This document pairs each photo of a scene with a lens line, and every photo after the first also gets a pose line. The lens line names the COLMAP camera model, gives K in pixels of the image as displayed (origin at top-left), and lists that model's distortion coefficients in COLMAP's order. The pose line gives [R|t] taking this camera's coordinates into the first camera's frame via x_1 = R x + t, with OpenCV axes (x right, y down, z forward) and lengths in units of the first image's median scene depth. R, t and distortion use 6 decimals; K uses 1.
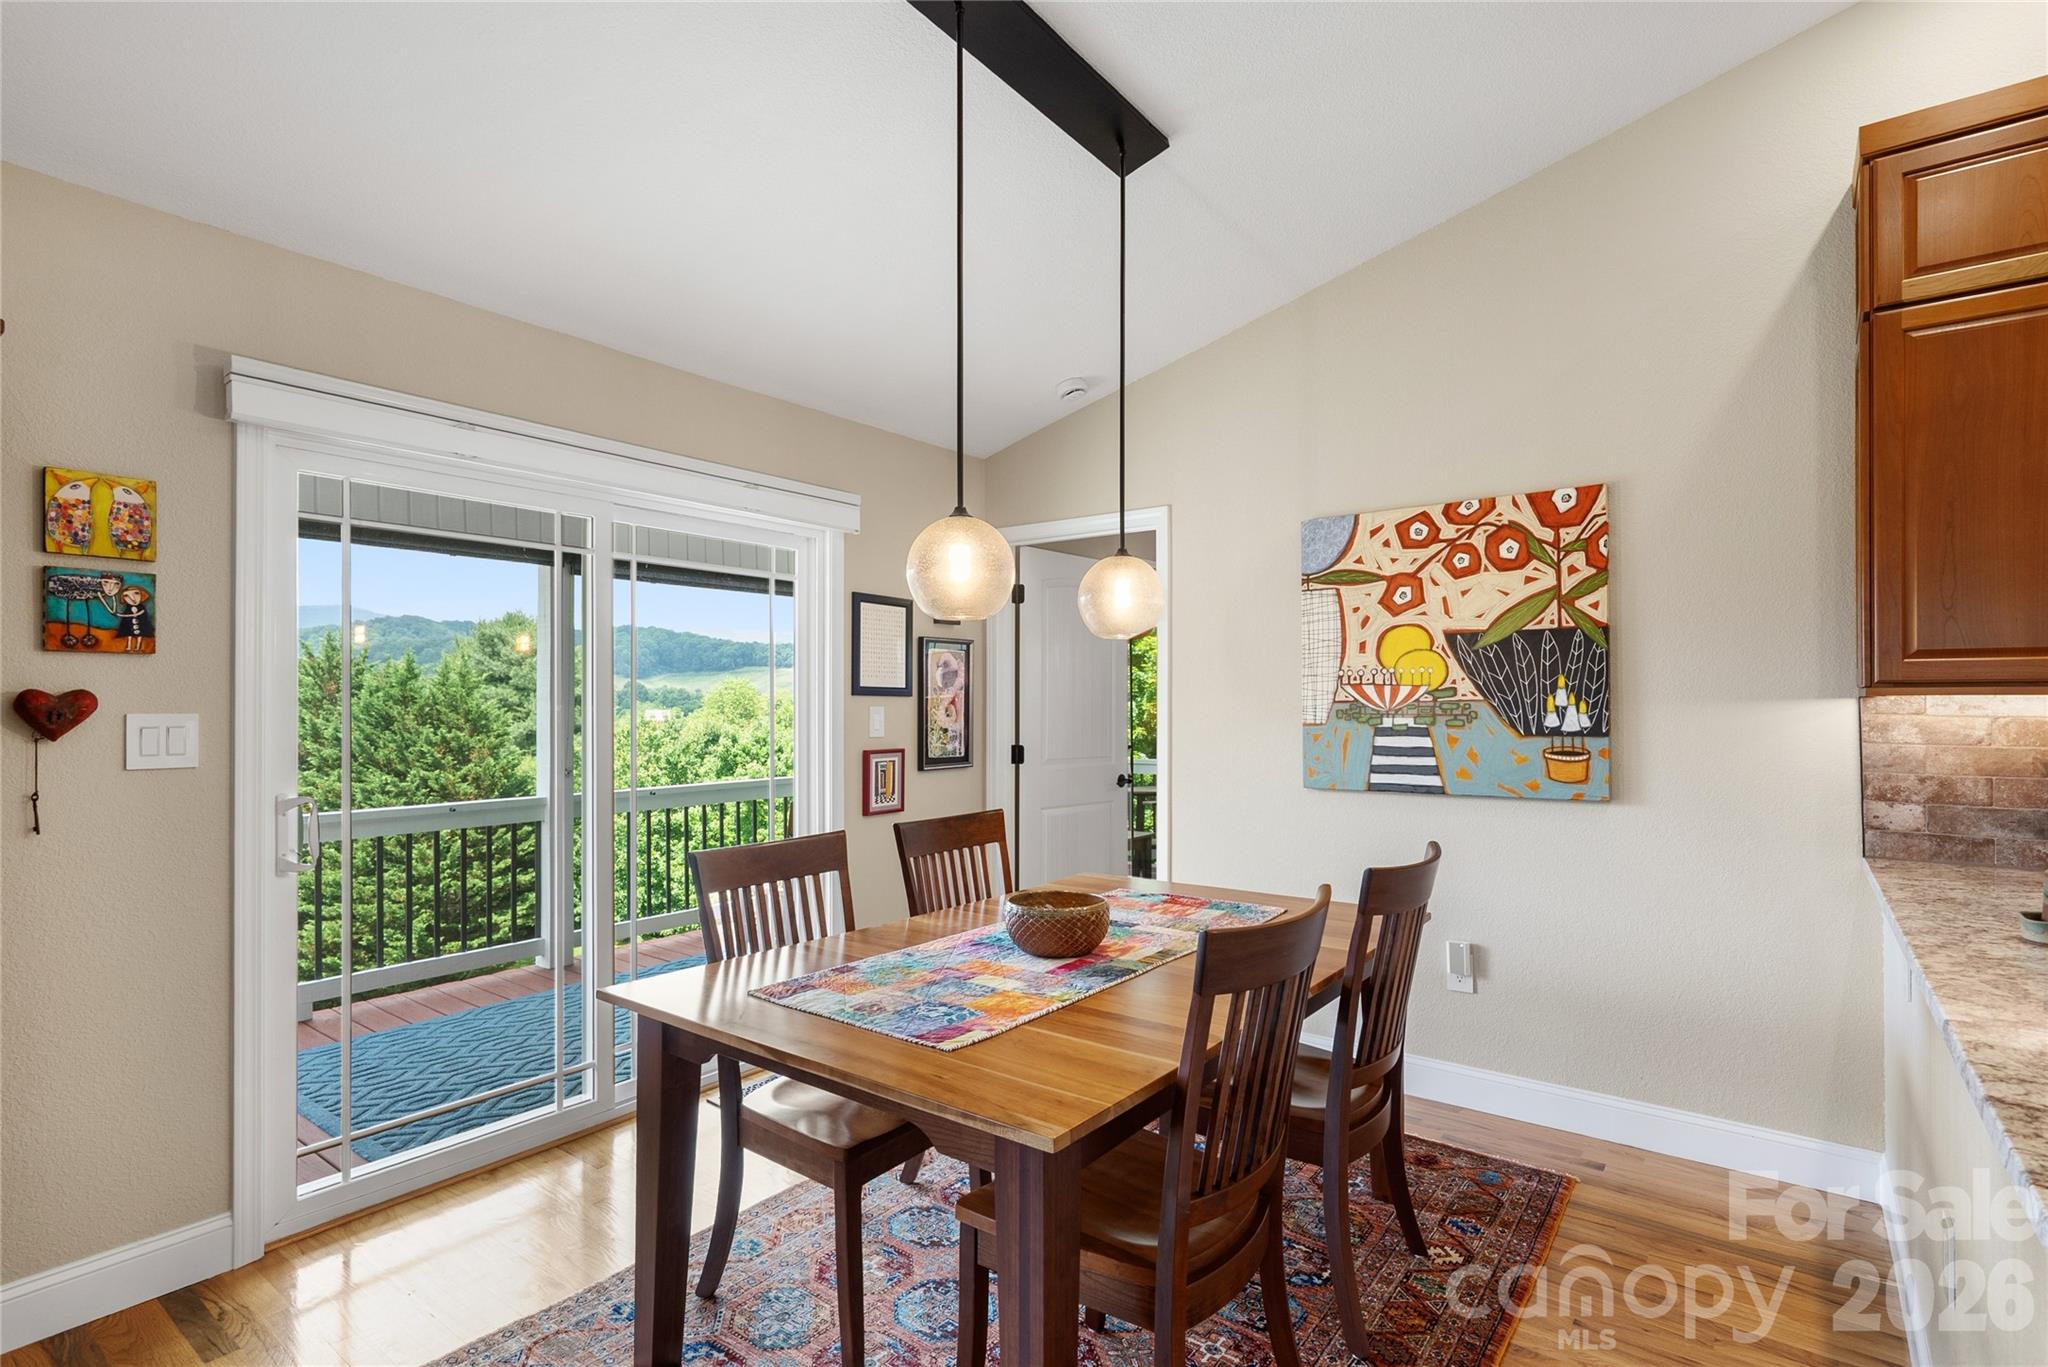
lens RADIAL K [[1009.8, 0, 1043.7], [0, 1009.8, 689.0], [0, 0, 1]] dist [0.002696, 0.001200]
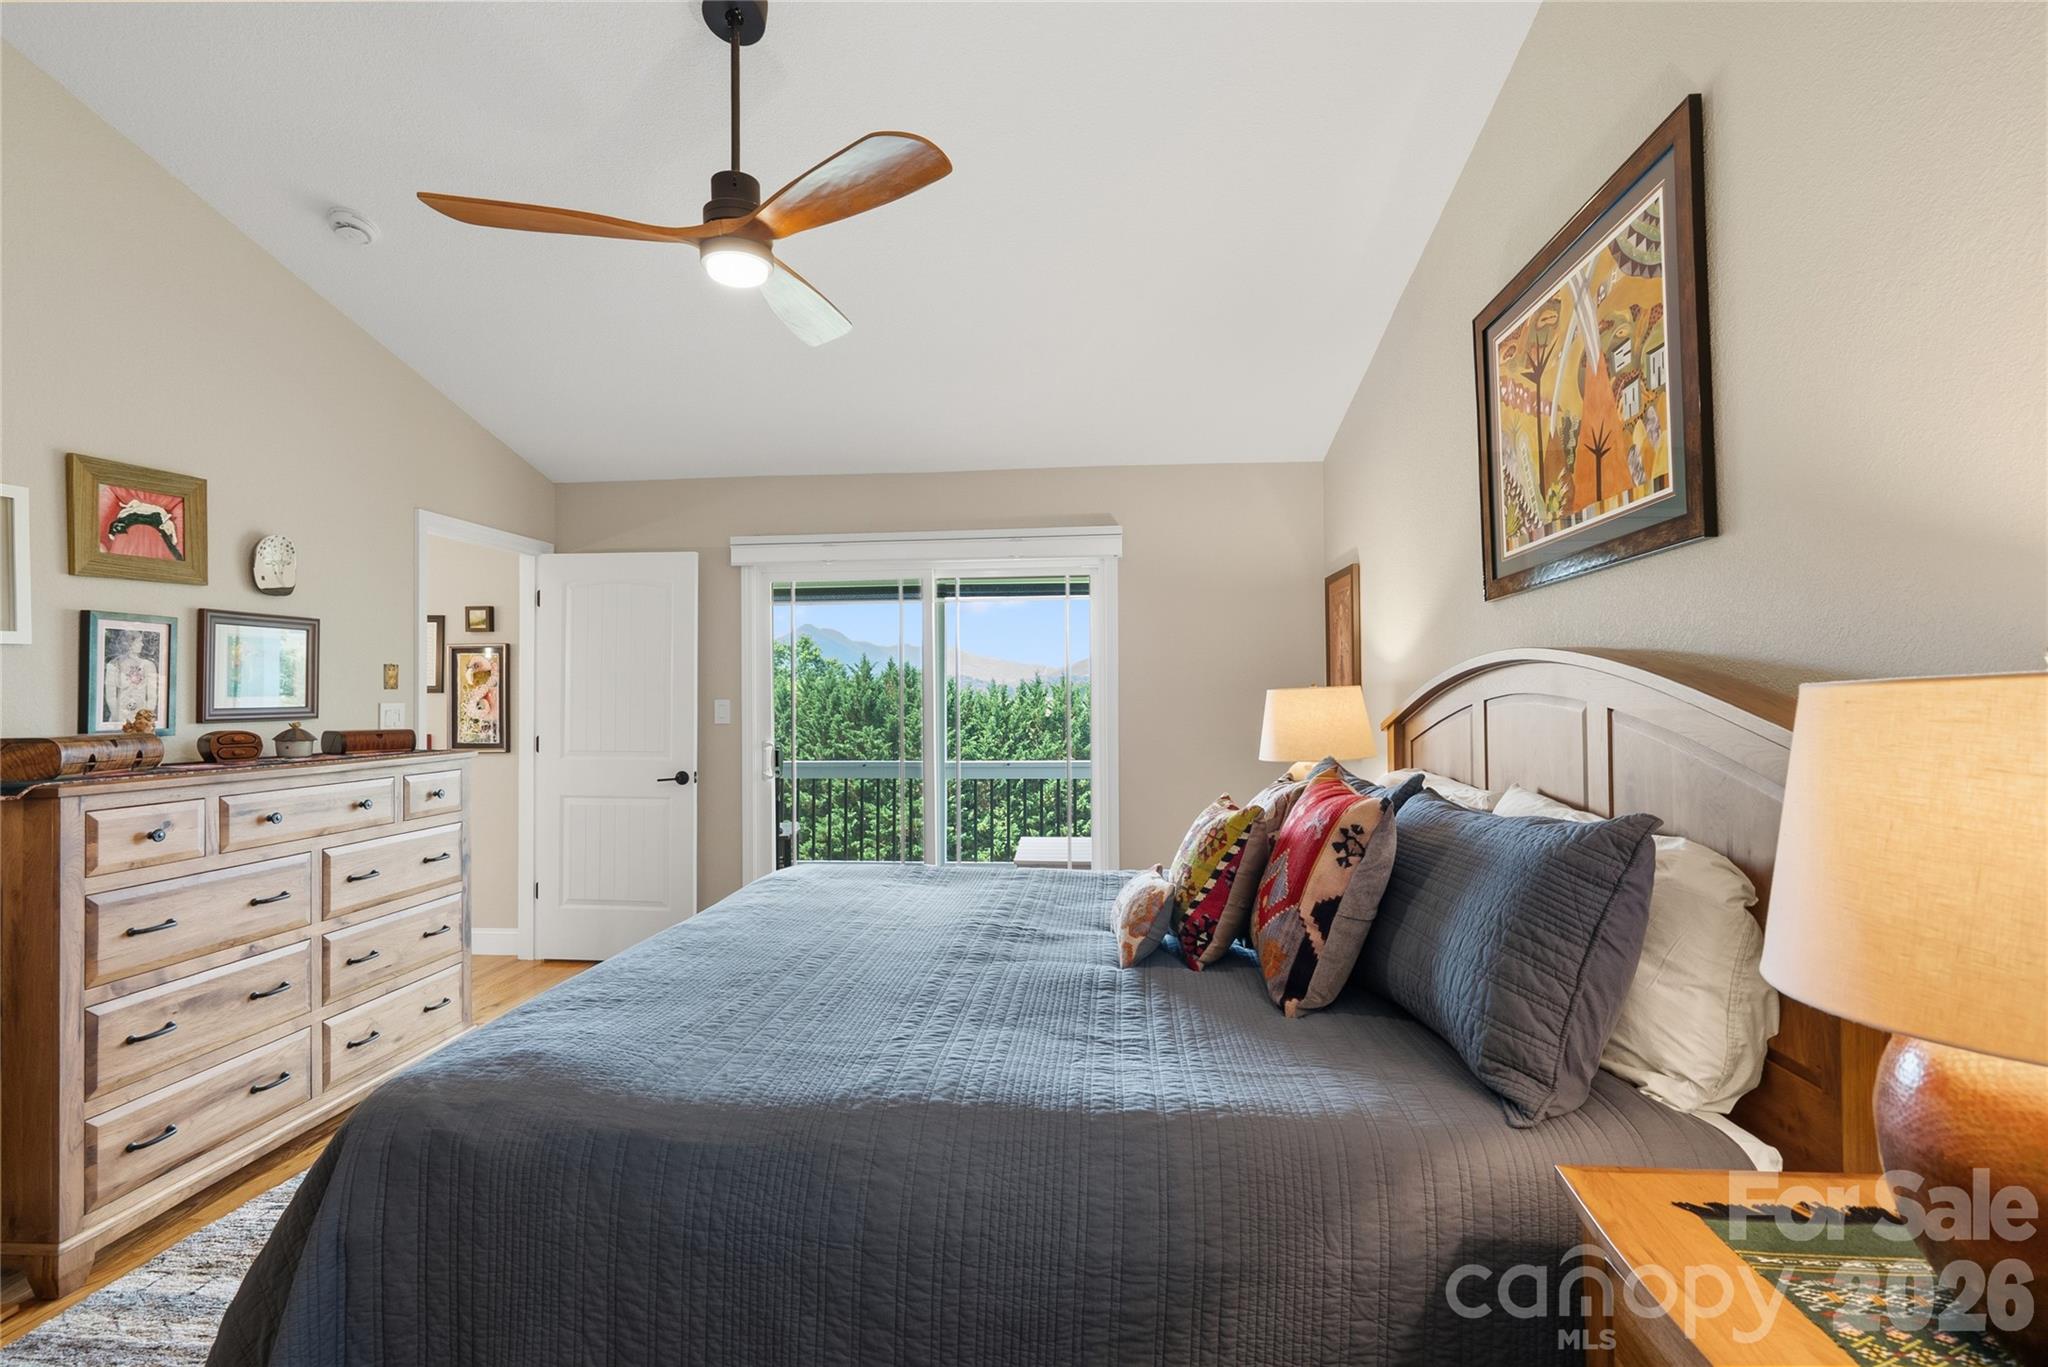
lens RADIAL K [[933.9, 0, 1031.0], [0, 933.9, 686.2], [0, 0, 1]] dist [-0.004968, 0.002456]
pose [[0.538590, -0.018107, -0.842374, 1.178478], [0.016780, 0.999801, -0.010762, 0.022718], [0.842401, -0.008339, 0.538787, 0.953402]]
